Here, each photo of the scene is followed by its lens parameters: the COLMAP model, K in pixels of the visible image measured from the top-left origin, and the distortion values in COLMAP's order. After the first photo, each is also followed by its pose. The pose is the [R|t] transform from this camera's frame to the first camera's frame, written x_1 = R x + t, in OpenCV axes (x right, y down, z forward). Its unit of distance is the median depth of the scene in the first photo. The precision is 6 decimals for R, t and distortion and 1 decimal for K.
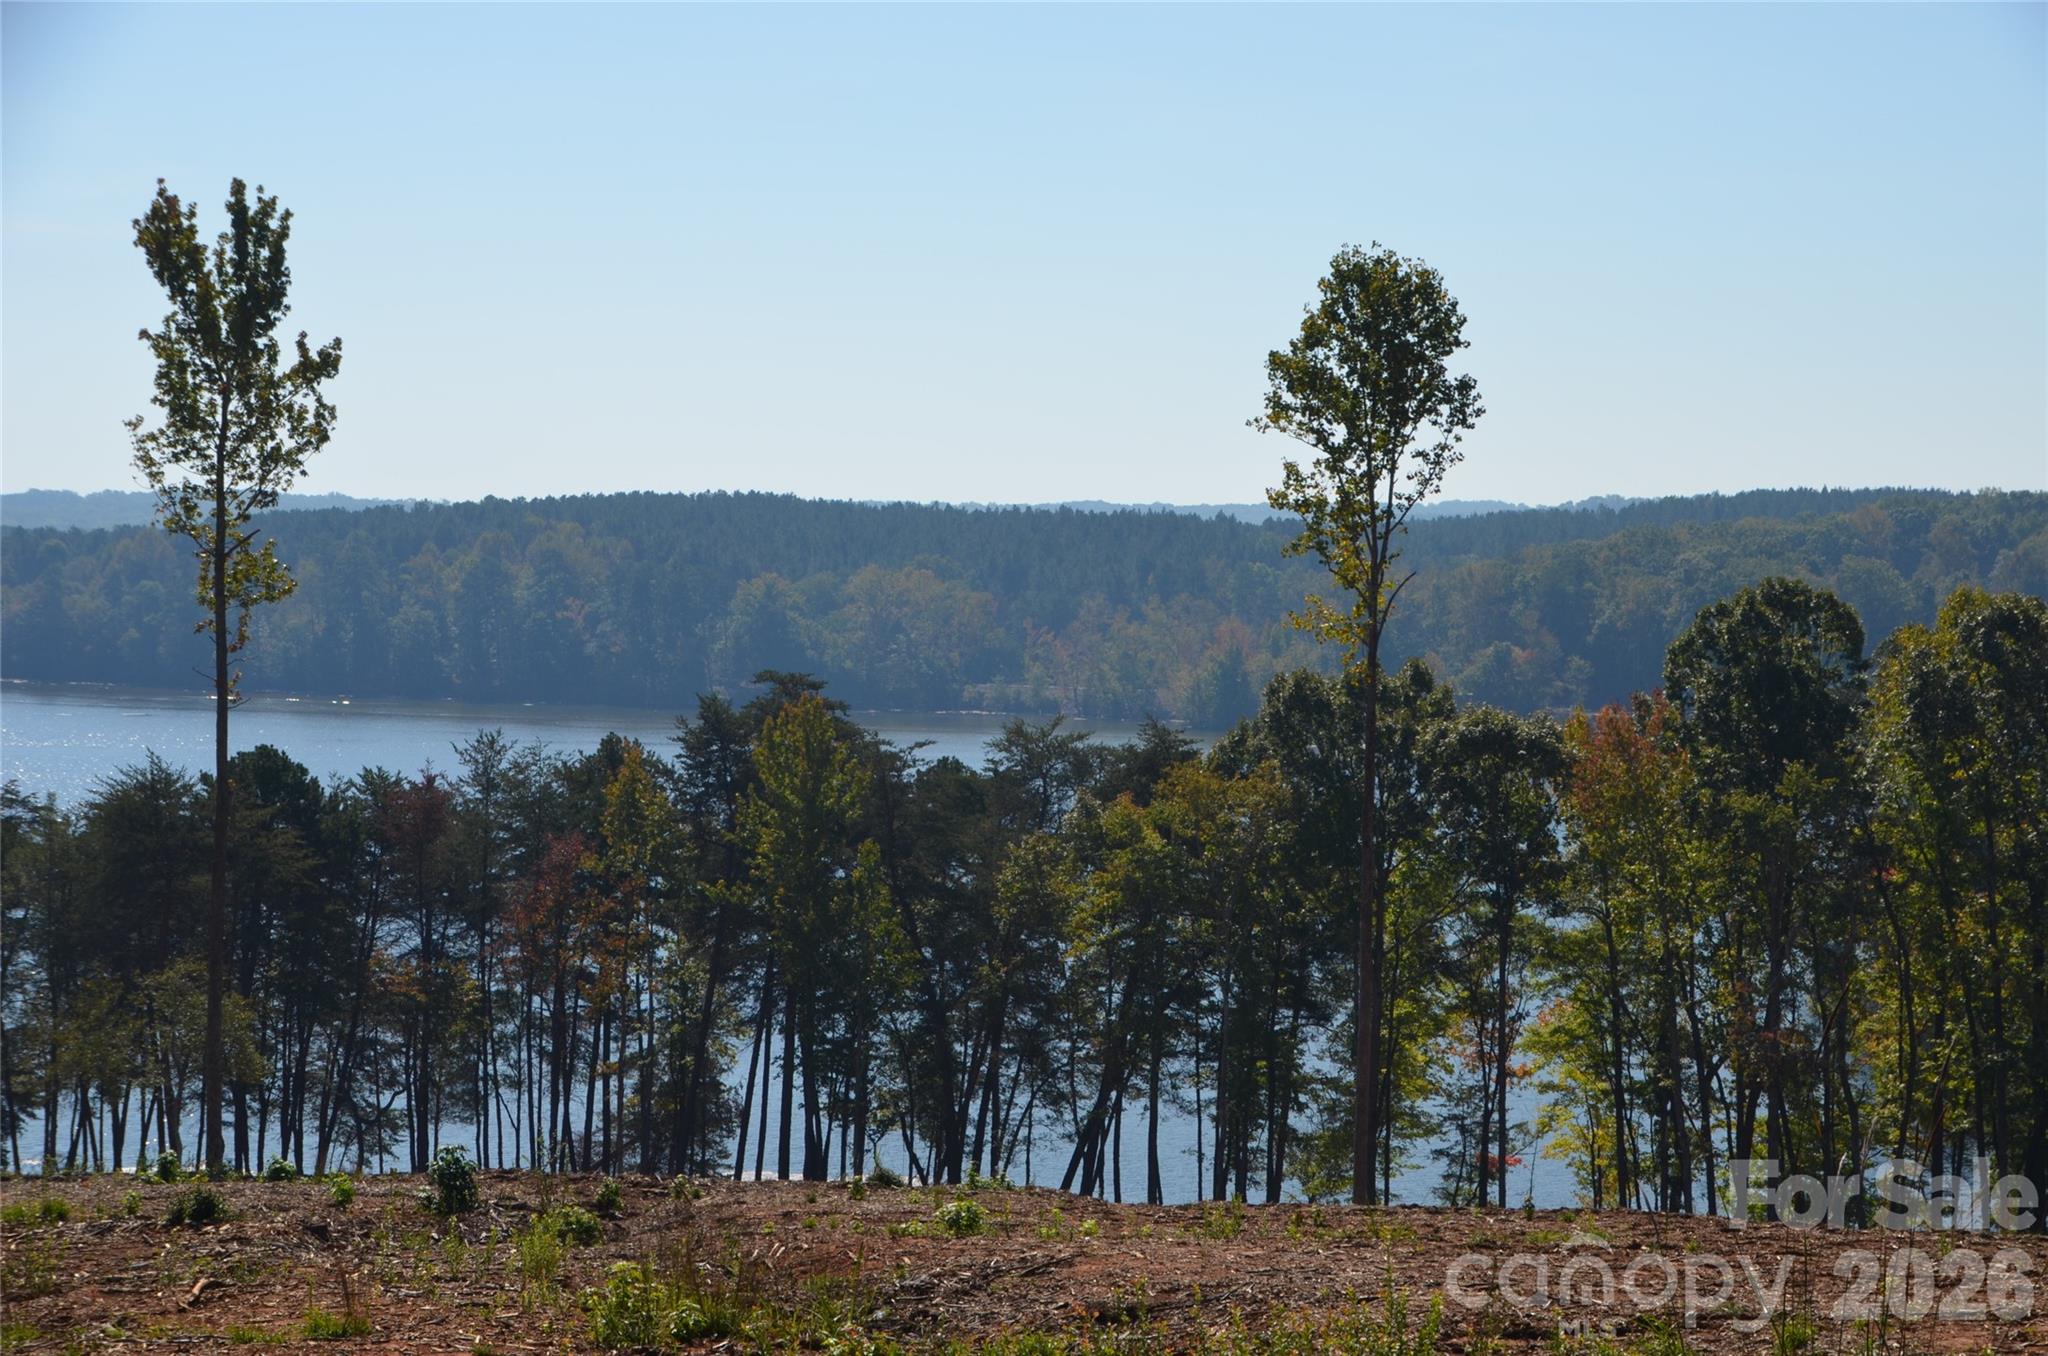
lens RADIAL K [[4623.1, 0, 1067.7], [0, 4623.1, 756.8], [0, 0, 1]] dist [0.715504, 0.000000]
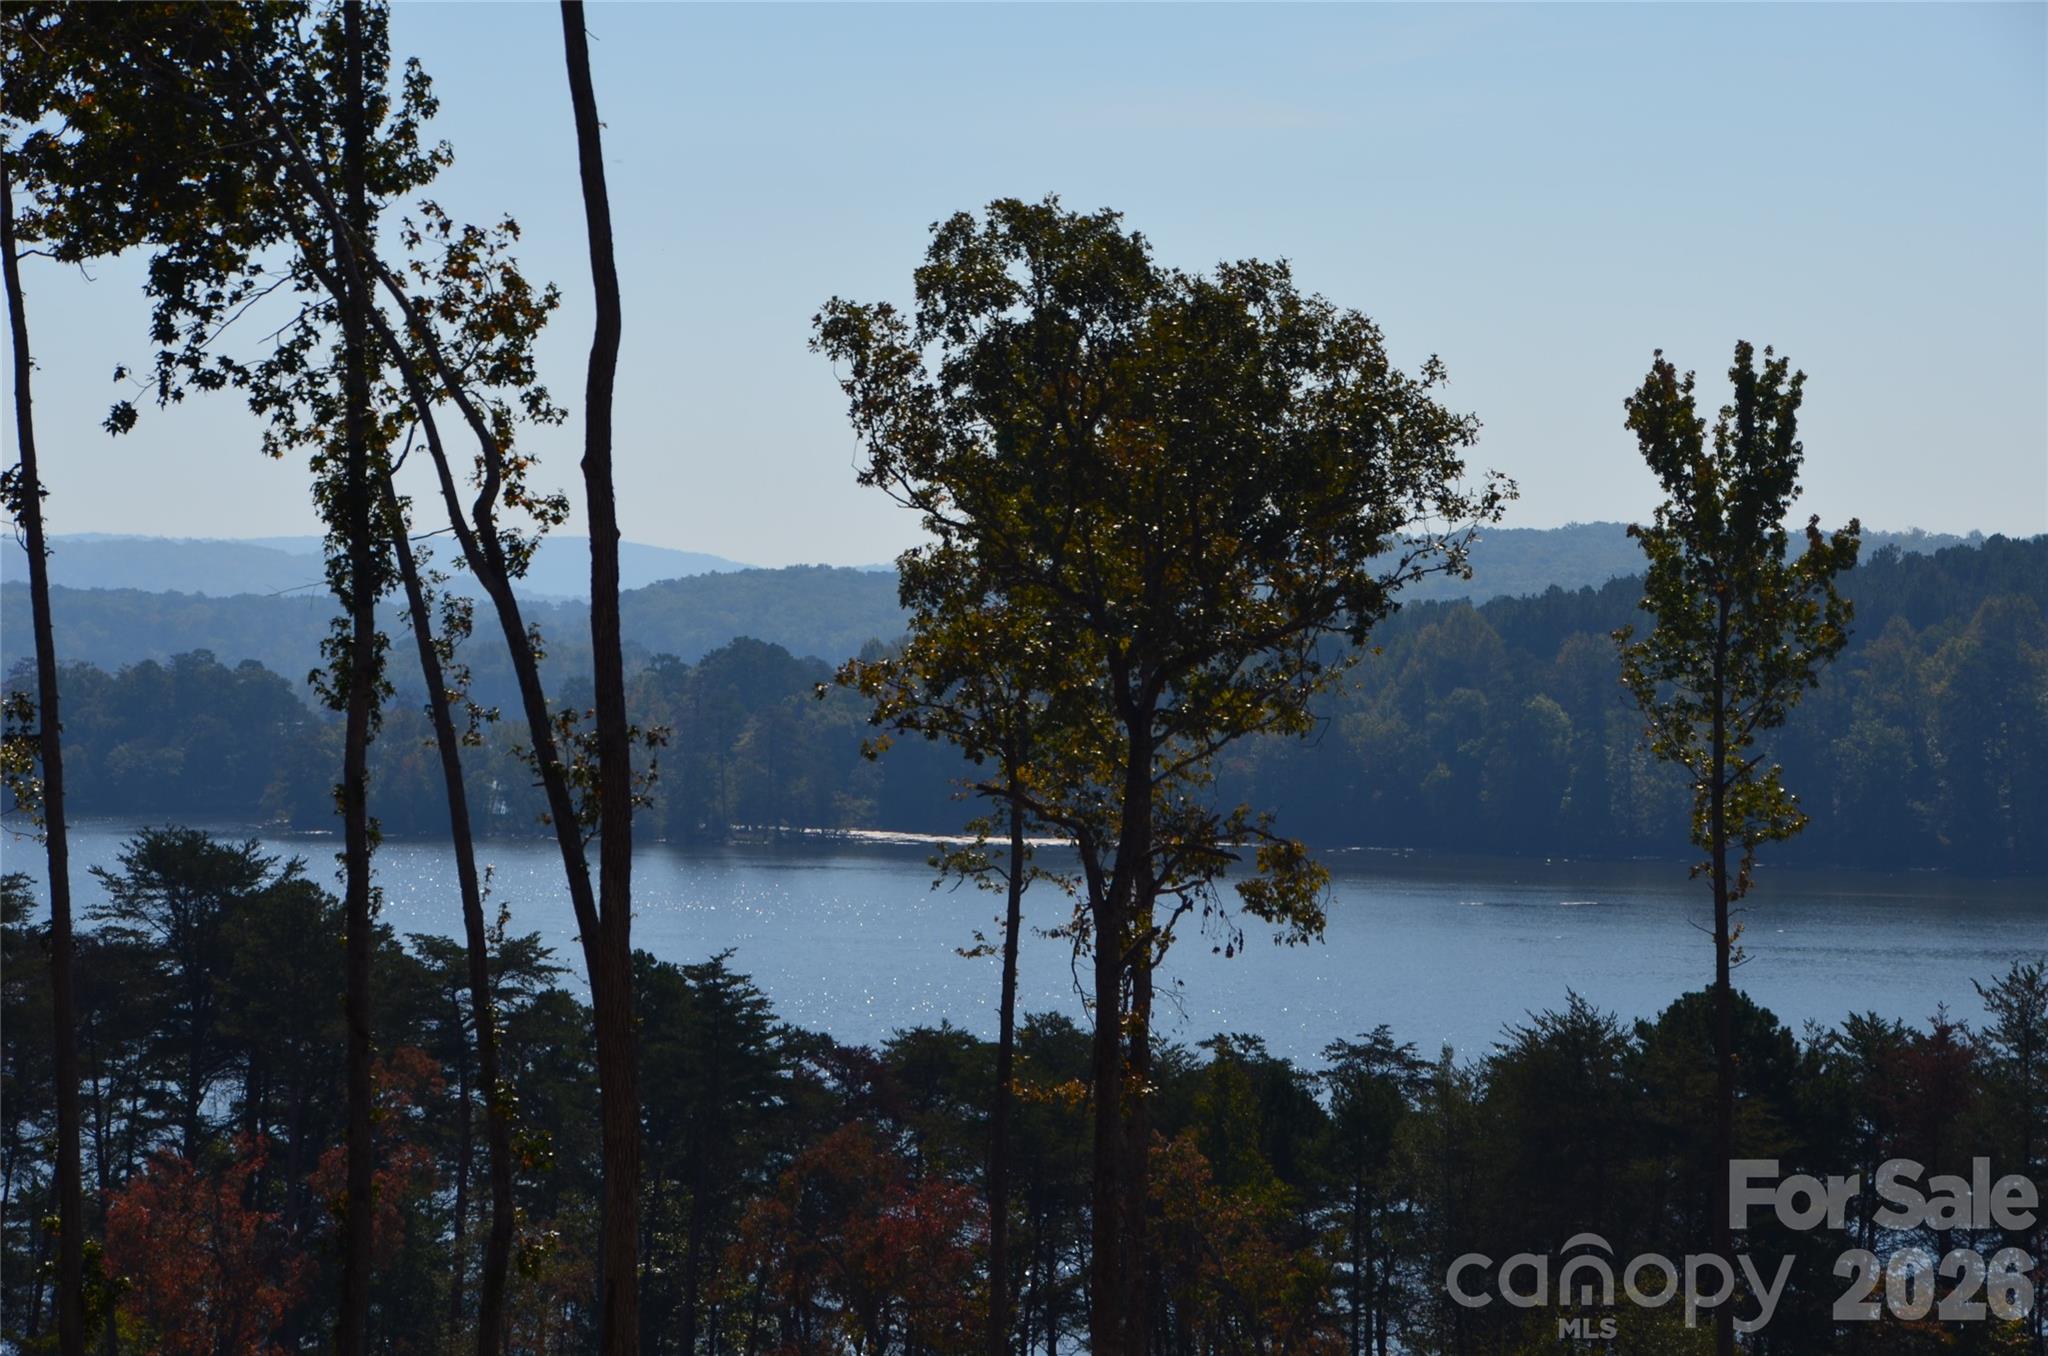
lens RADIAL K [[7504.1, 0, 1037.6], [0, 7504.1, 718.2], [0, 0, 1]] dist [1.581984, 0.000000]
pose [[0.969571, -0.015049, -0.244346, 0.020362], [0.007378, 0.999452, -0.032281, -0.007002], [0.244698, 0.029496, 0.969151, -0.202172]]
